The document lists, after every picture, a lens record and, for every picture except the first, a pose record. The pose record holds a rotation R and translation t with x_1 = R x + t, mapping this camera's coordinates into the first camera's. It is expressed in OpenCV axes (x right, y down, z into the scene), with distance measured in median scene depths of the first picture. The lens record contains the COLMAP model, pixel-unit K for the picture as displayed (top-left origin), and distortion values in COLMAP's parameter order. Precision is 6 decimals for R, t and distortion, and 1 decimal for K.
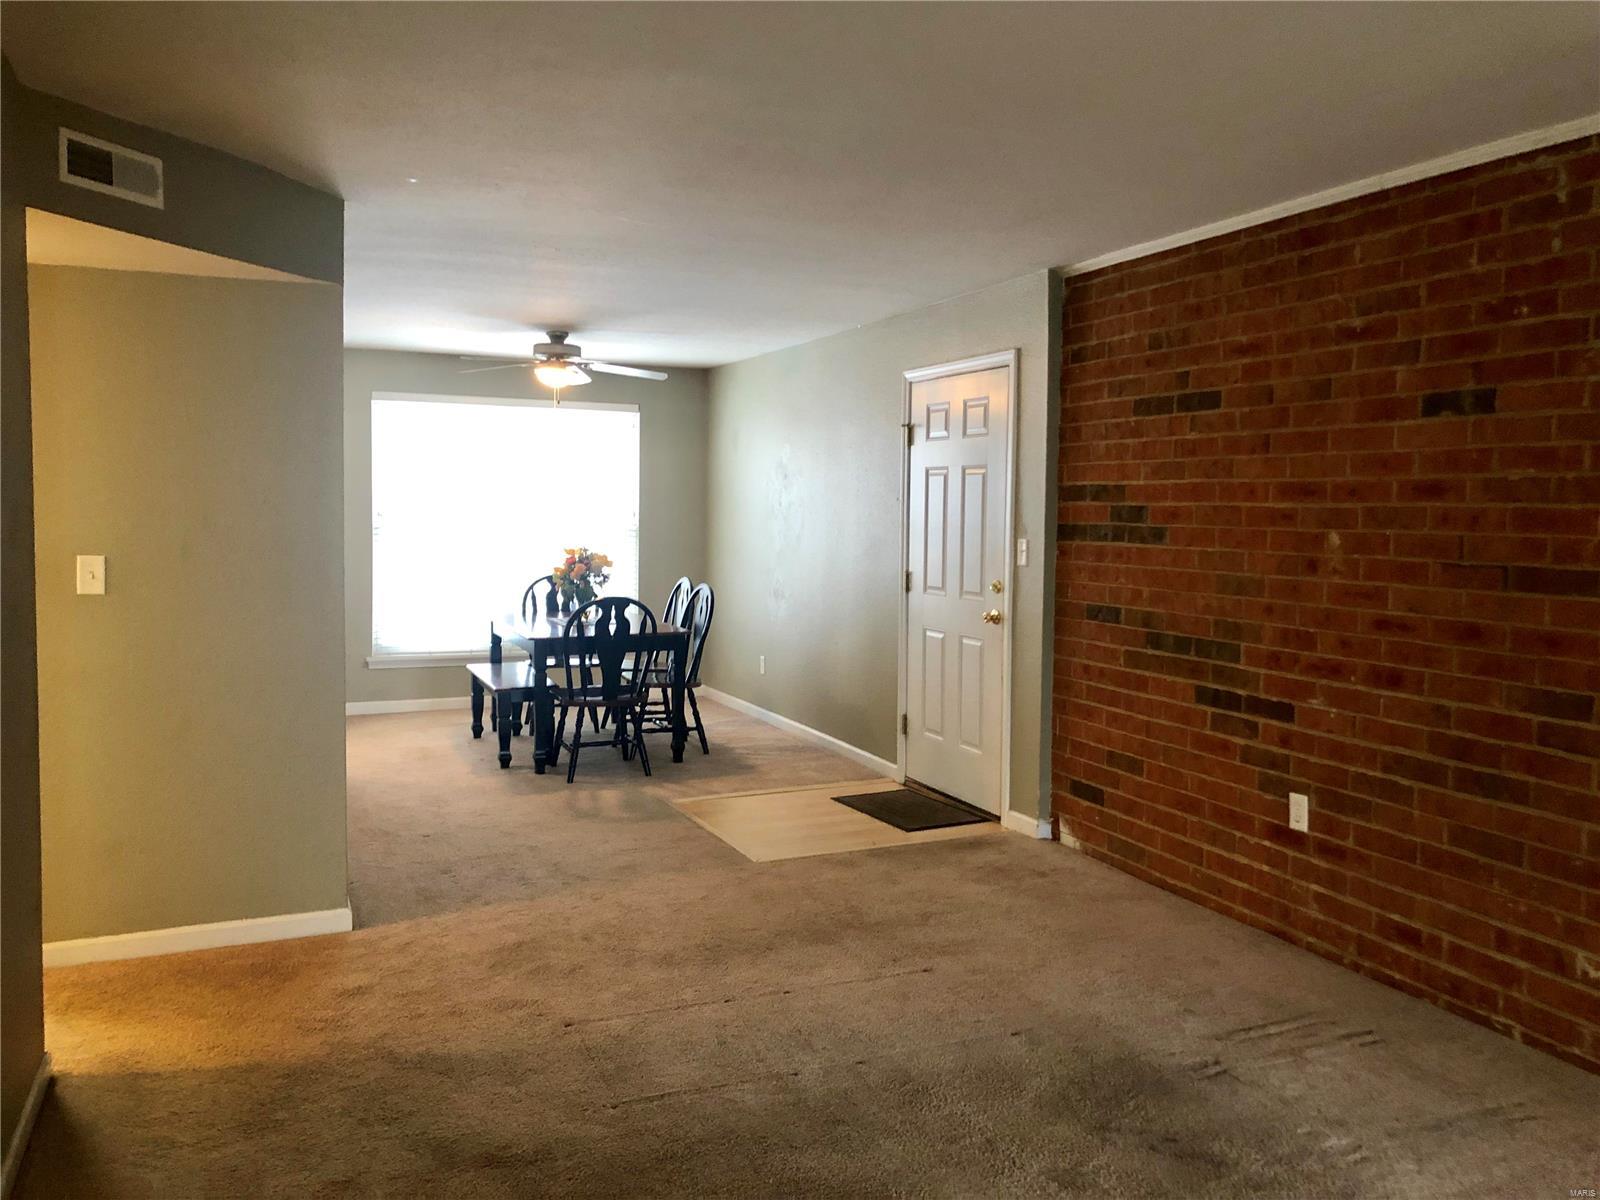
lens RADIAL K [[1298.0, 0, 810.2], [0, 1298.0, 603.0], [0, 0, 1]] dist [0.028307, -0.041436]
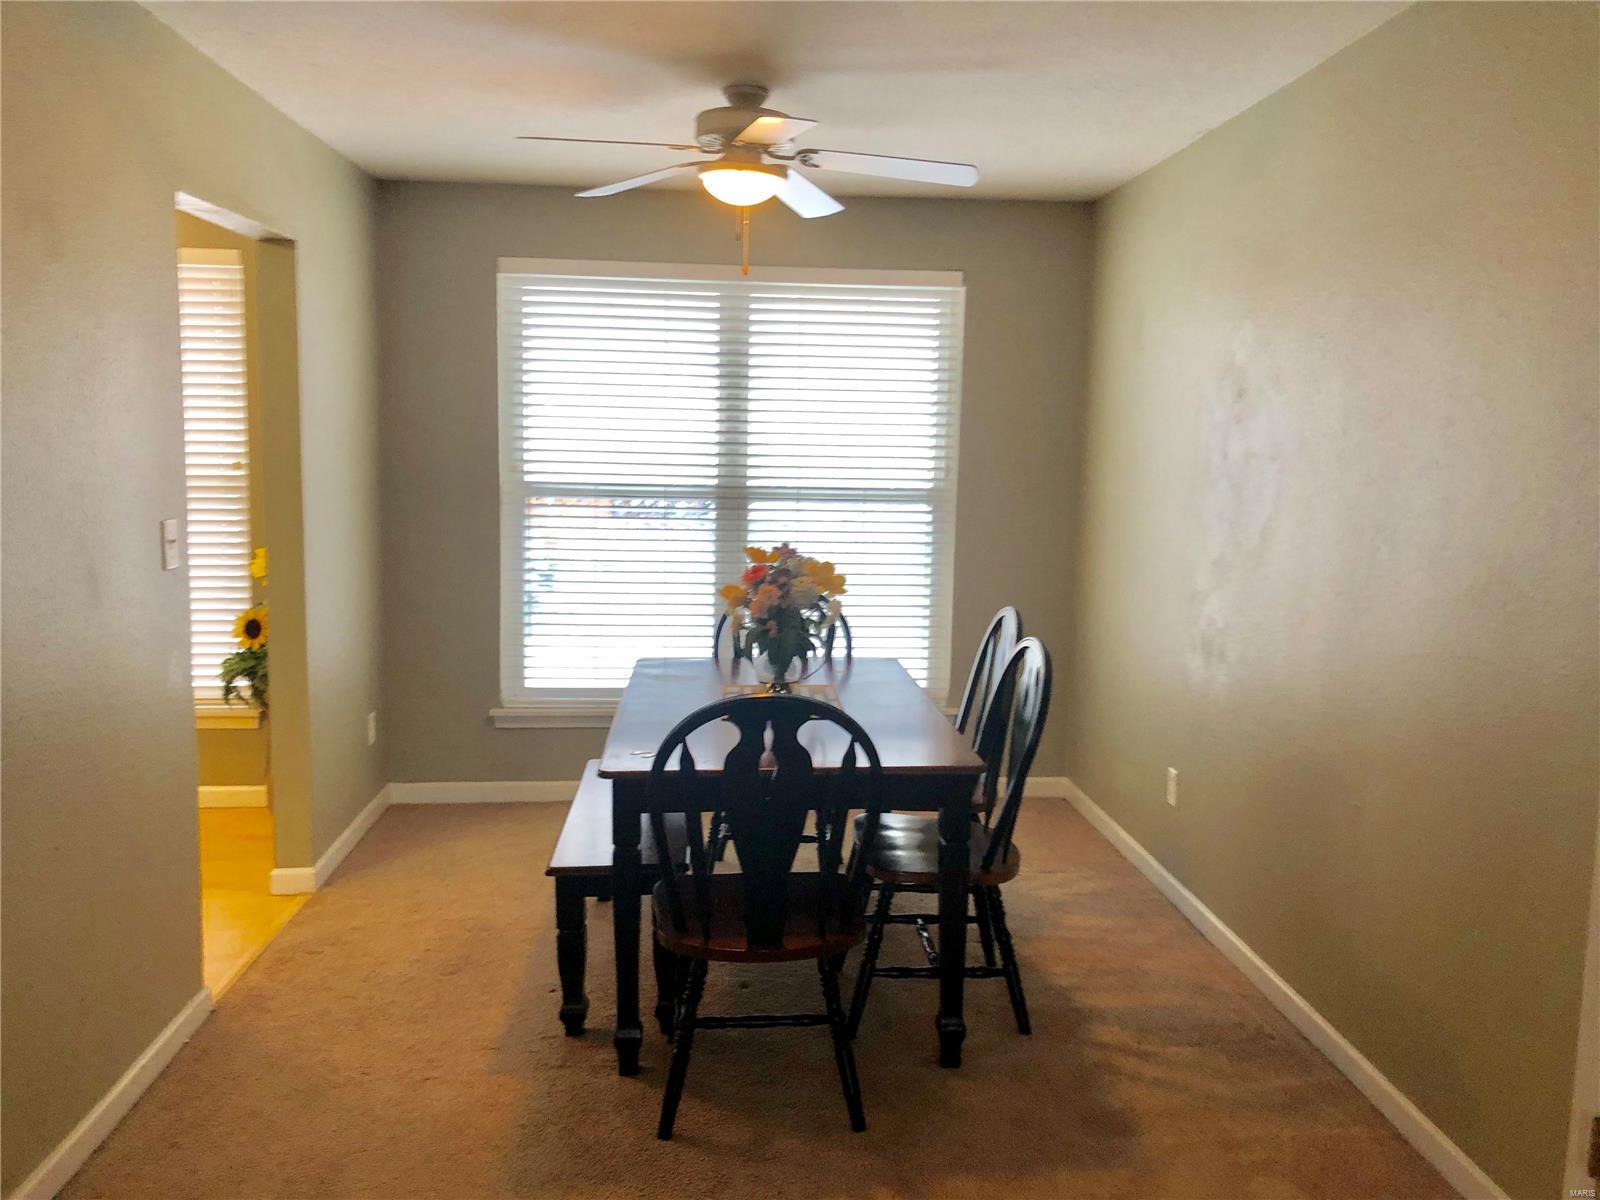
lens RADIAL K [[1298.0, 0, 811.2], [0, 1298.0, 606.0], [0, 0, 1]] dist [0.028307, -0.041436]
pose [[0.947711, 0.041994, -0.316355, -0.014031], [-0.031052, 0.998735, 0.039552, -0.037444], [0.317616, -0.027660, 0.947816, 0.523008]]
